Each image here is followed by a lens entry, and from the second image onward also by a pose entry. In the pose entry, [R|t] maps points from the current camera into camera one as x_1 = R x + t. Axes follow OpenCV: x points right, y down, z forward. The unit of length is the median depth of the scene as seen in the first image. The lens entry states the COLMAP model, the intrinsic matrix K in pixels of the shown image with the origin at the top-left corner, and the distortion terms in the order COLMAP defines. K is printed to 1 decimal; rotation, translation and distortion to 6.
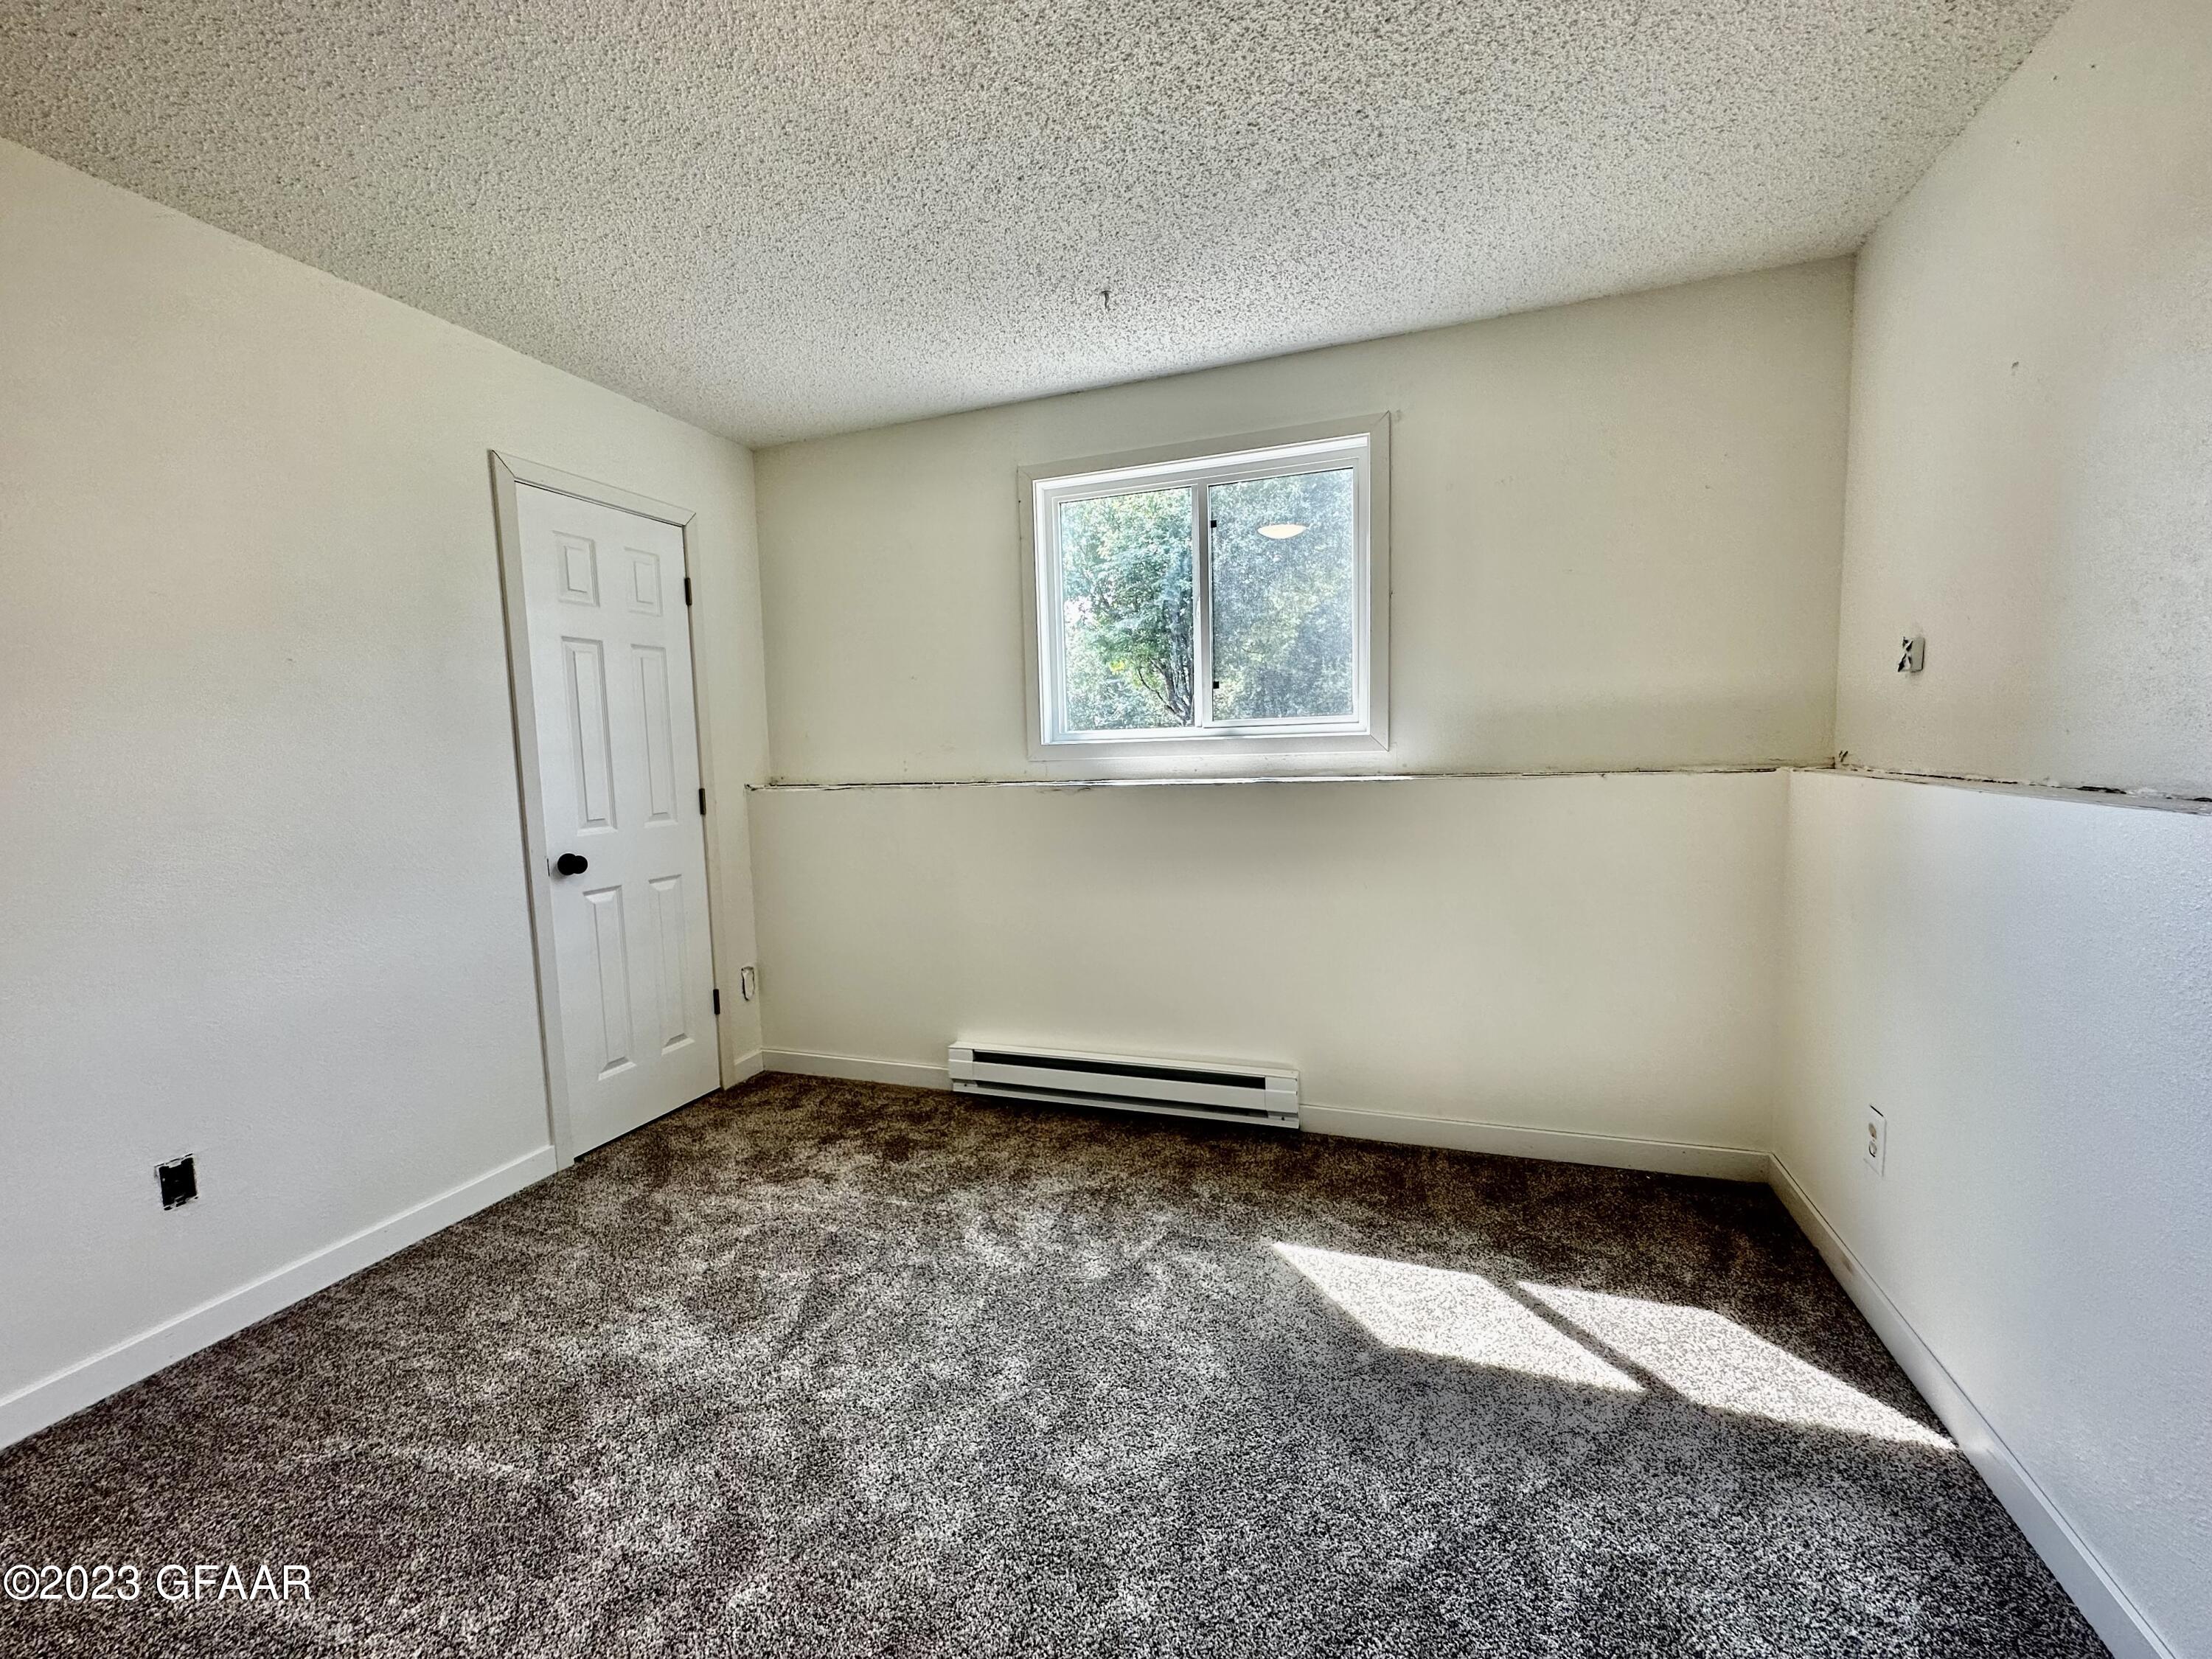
lens RADIAL K [[885.4, 0, 1113.4], [0, 885.4, 823.4], [0, 0, 1]] dist [-0.003057, 0.001076]
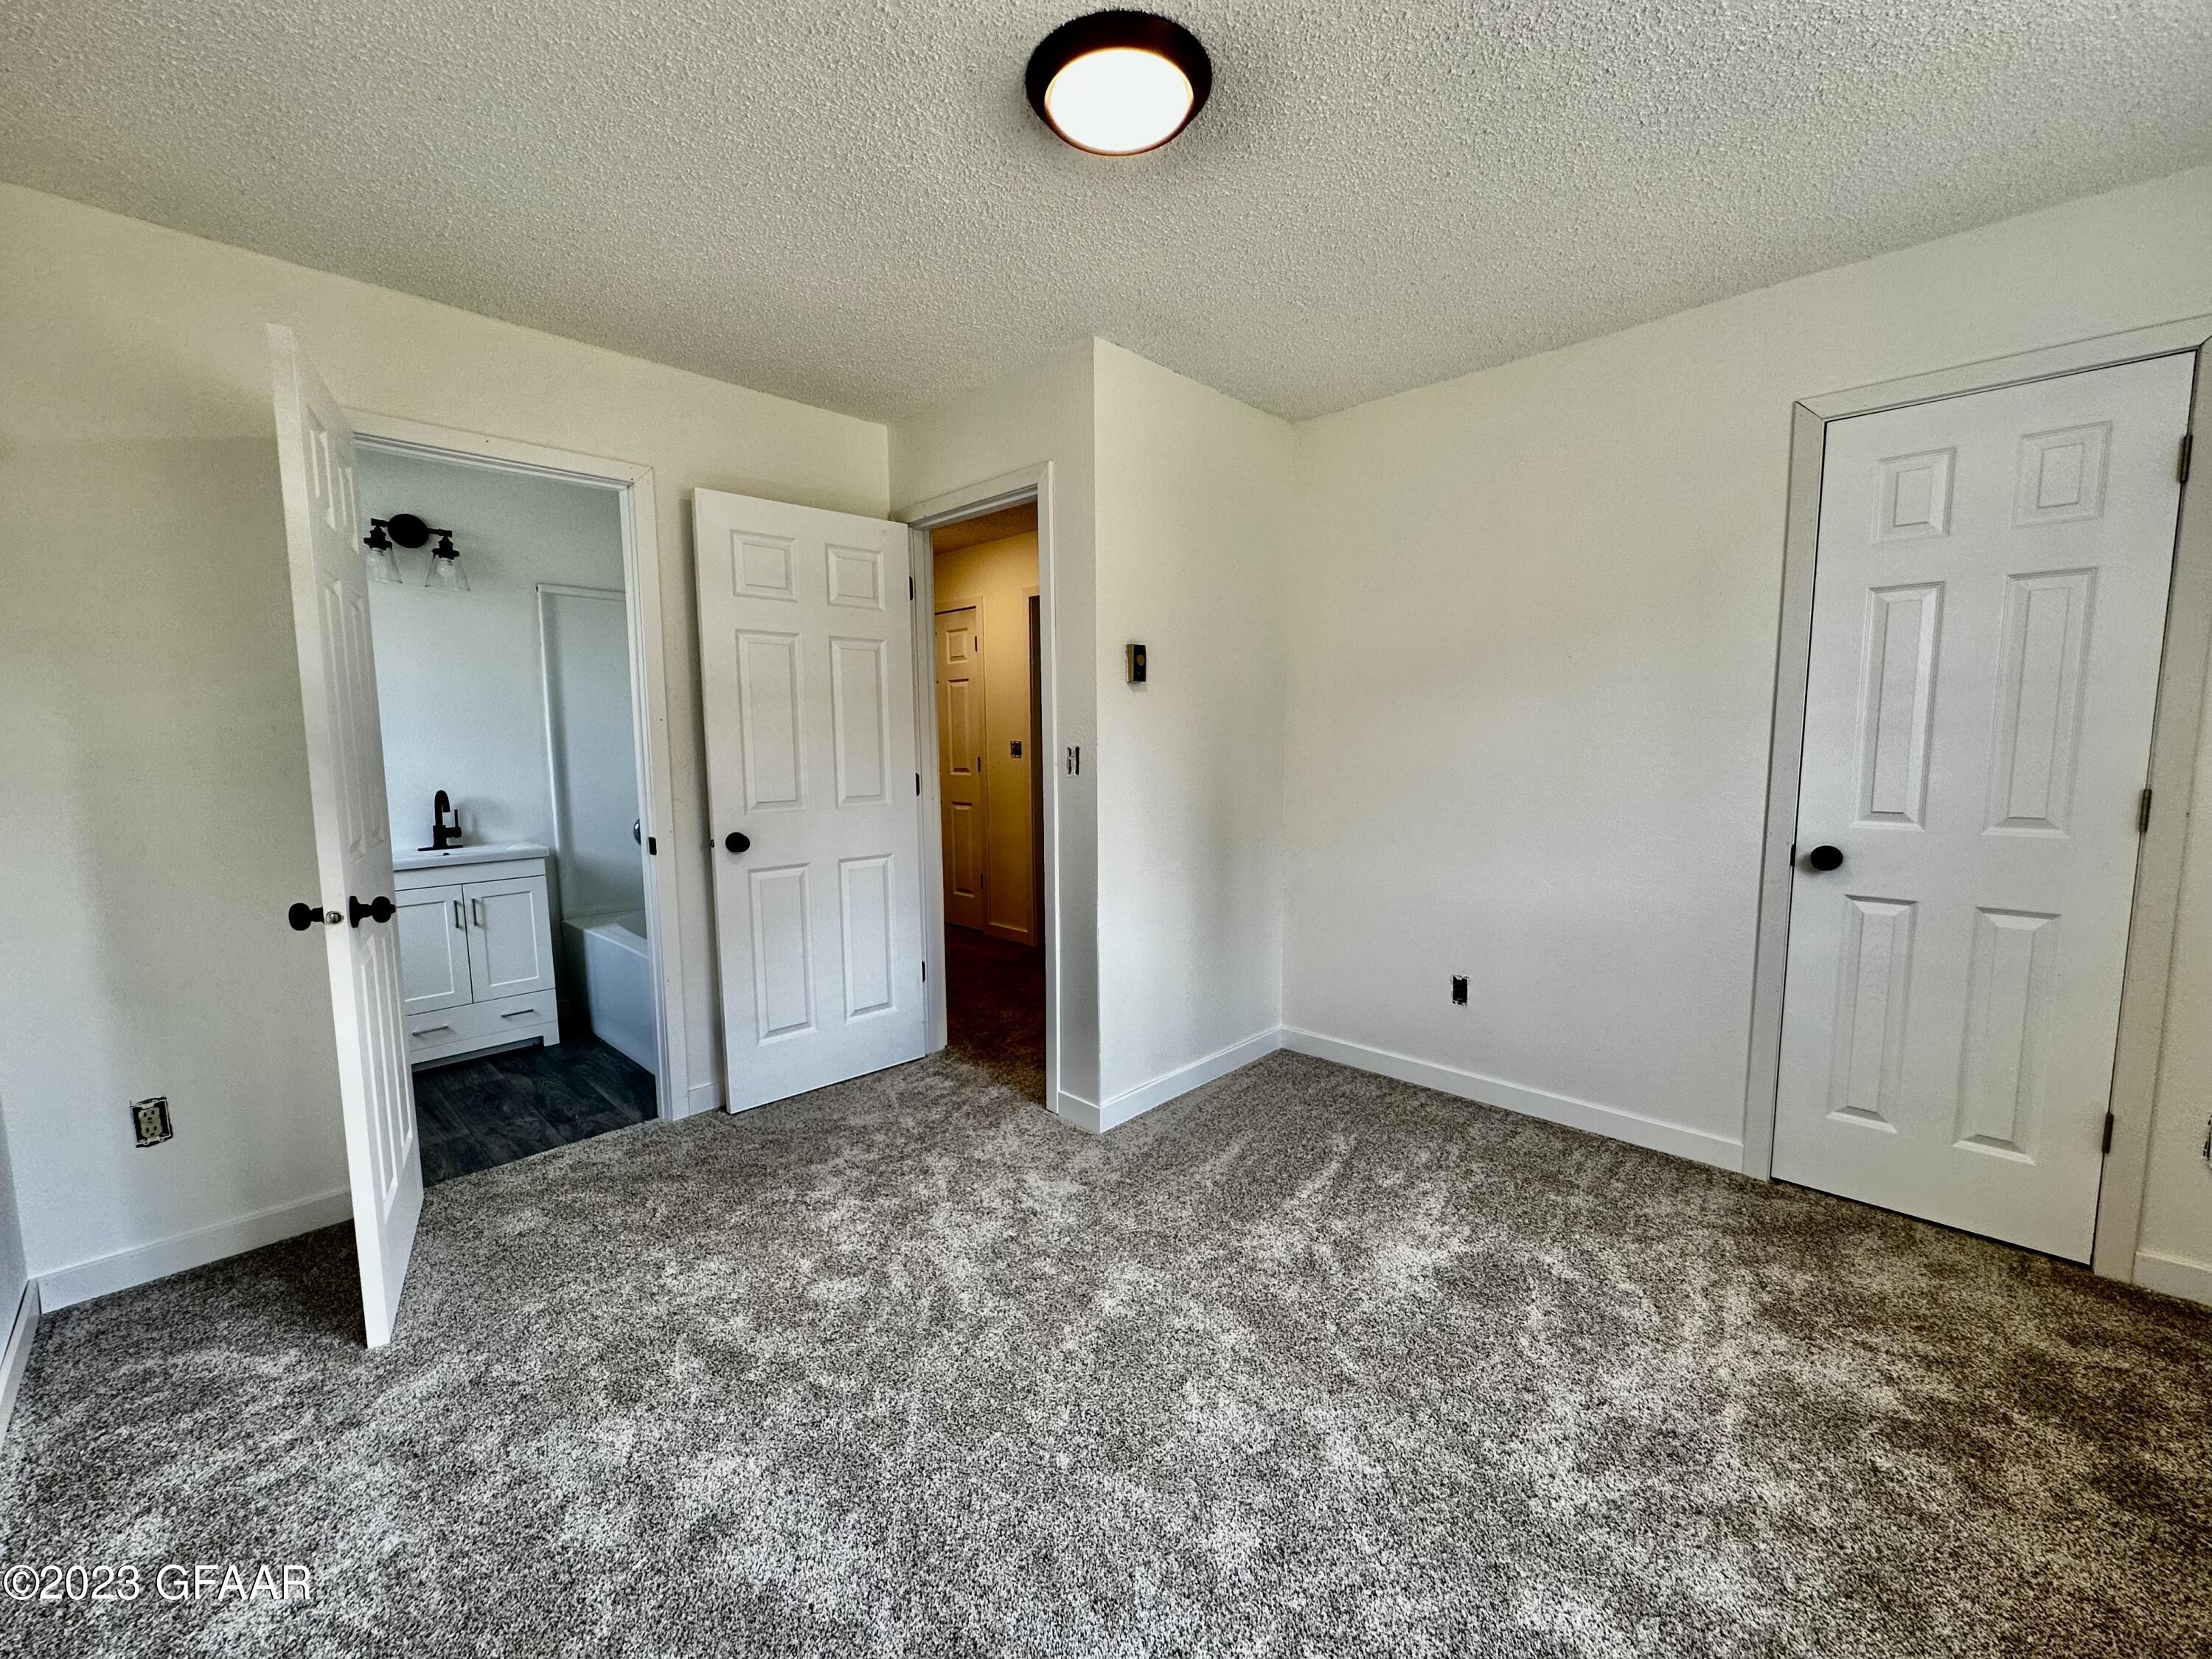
lens RADIAL K [[885.4, 0, 1110.5], [0, 885.4, 824.7], [0, 0, 1]] dist [-0.003057, 0.001076]
pose [[-0.403470, 0.123529, -0.906616, 0.424229], [-0.062288, 0.984838, 0.161907, -0.078169], [0.912870, 0.121796, -0.389659, 0.663486]]
